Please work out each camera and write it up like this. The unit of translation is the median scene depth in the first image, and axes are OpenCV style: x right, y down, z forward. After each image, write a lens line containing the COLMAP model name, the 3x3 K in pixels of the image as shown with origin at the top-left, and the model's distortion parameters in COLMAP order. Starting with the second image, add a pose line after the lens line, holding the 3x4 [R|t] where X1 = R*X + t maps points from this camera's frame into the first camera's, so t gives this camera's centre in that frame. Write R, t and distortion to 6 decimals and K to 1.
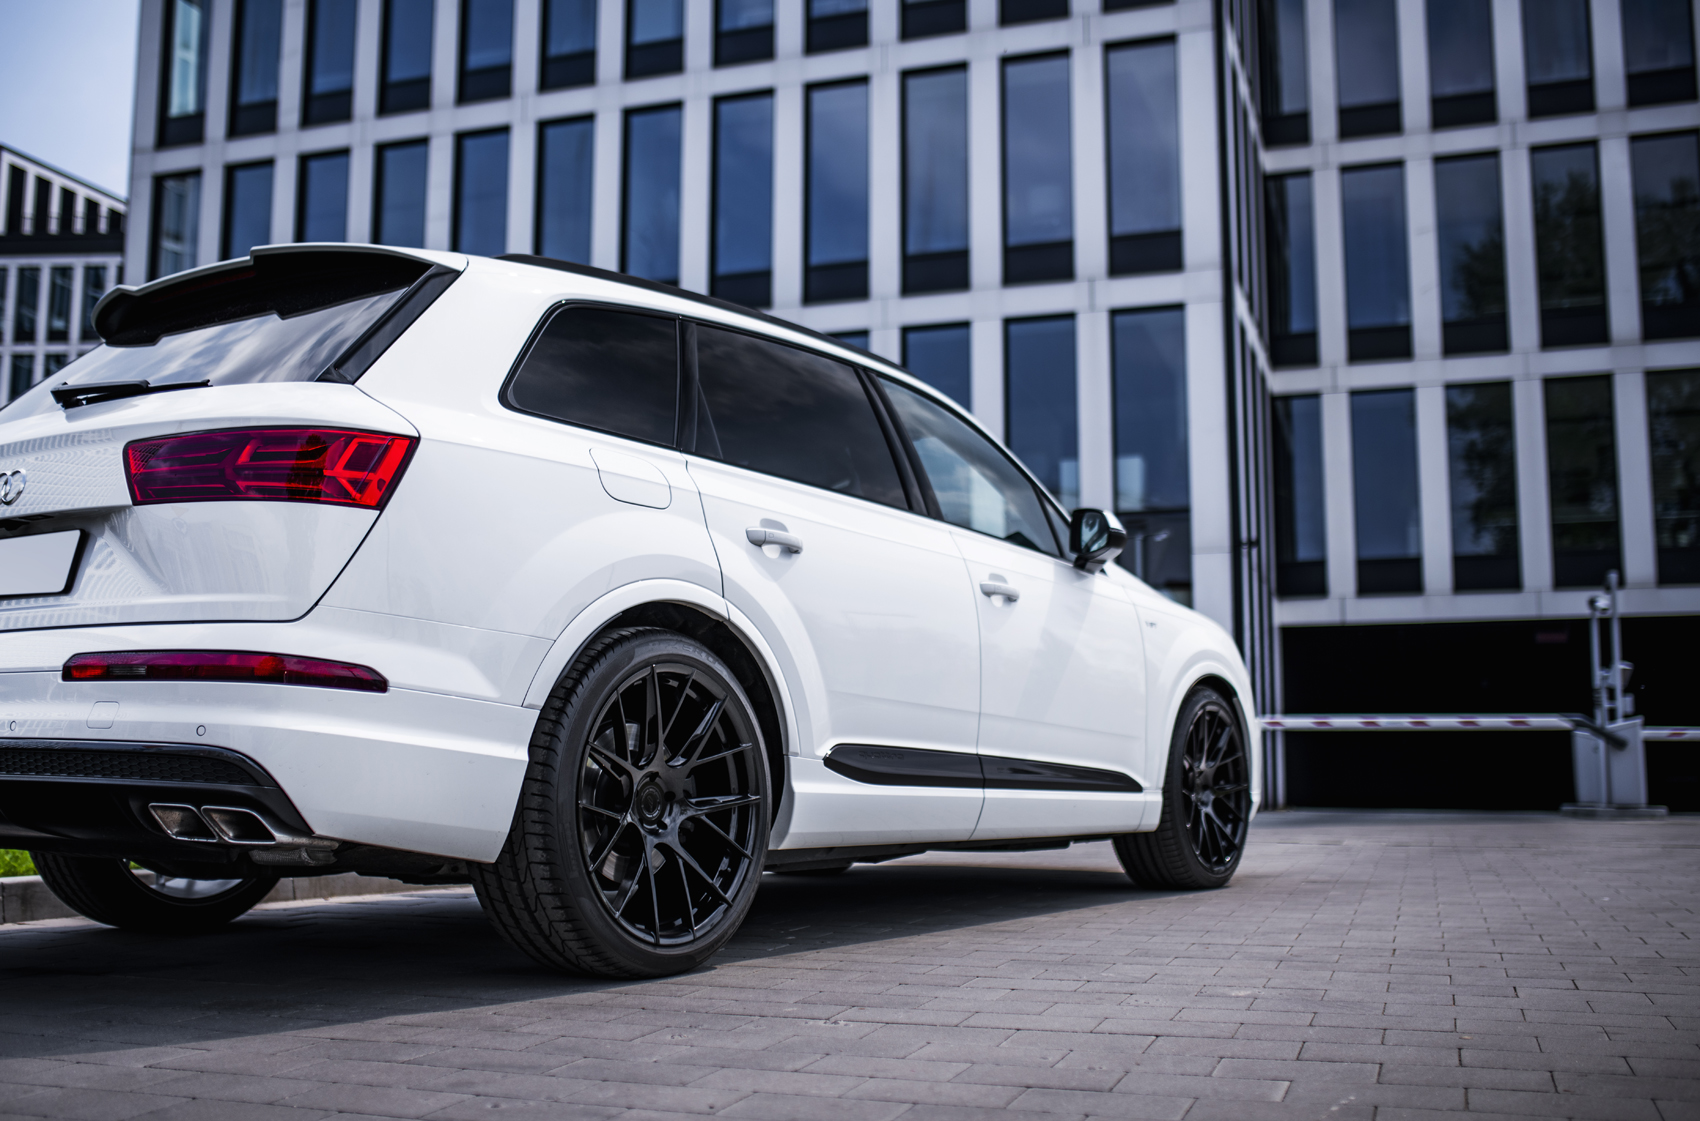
lens RADIAL K [[1742.1, 0, 801.4], [0, 1742.1, 592.5], [0, 0, 1]] dist [-0.041797, 0.045119]
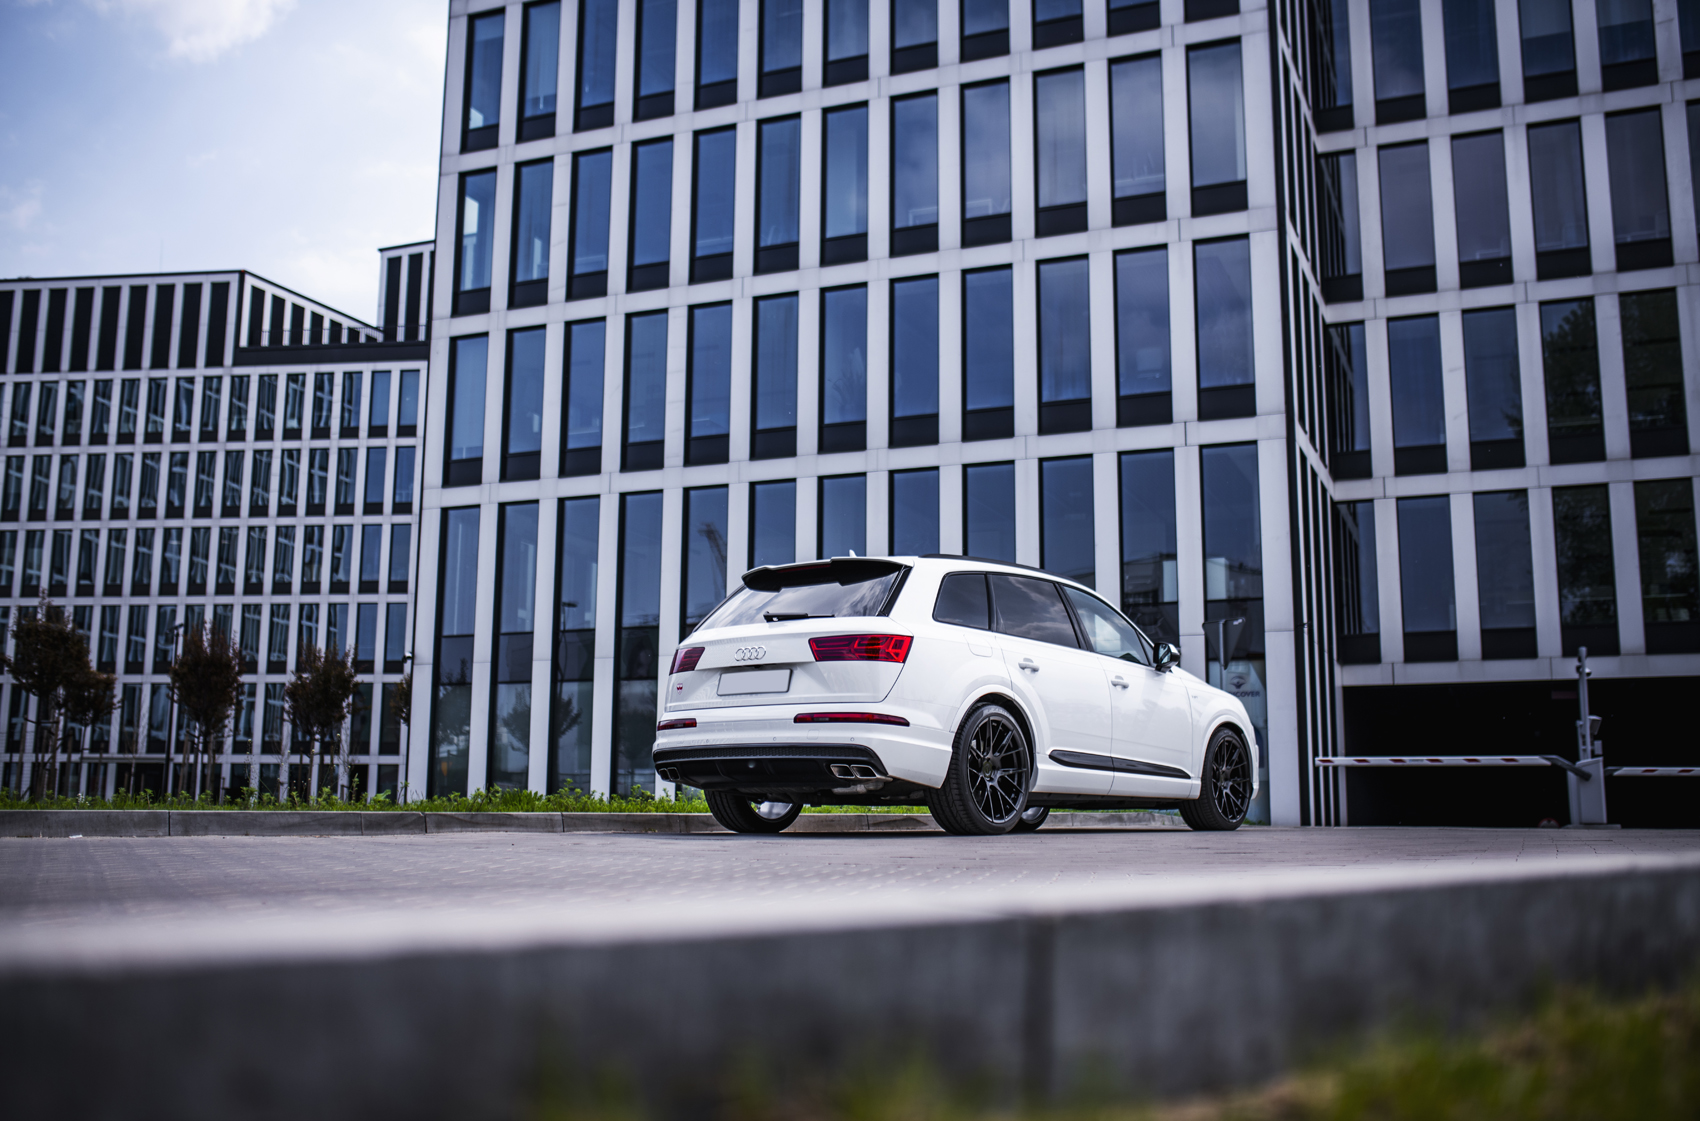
lens RADIAL K [[1669.1, 0, 824.7], [0, 1669.1, 558.1], [0, 0, 1]] dist [-0.031562, 0.021722]
pose [[0.998236, -0.006642, -0.059003, -0.038526], [0.003410, 0.998496, -0.054718, -0.012993], [0.059278, 0.054421, 0.996757, -0.326834]]
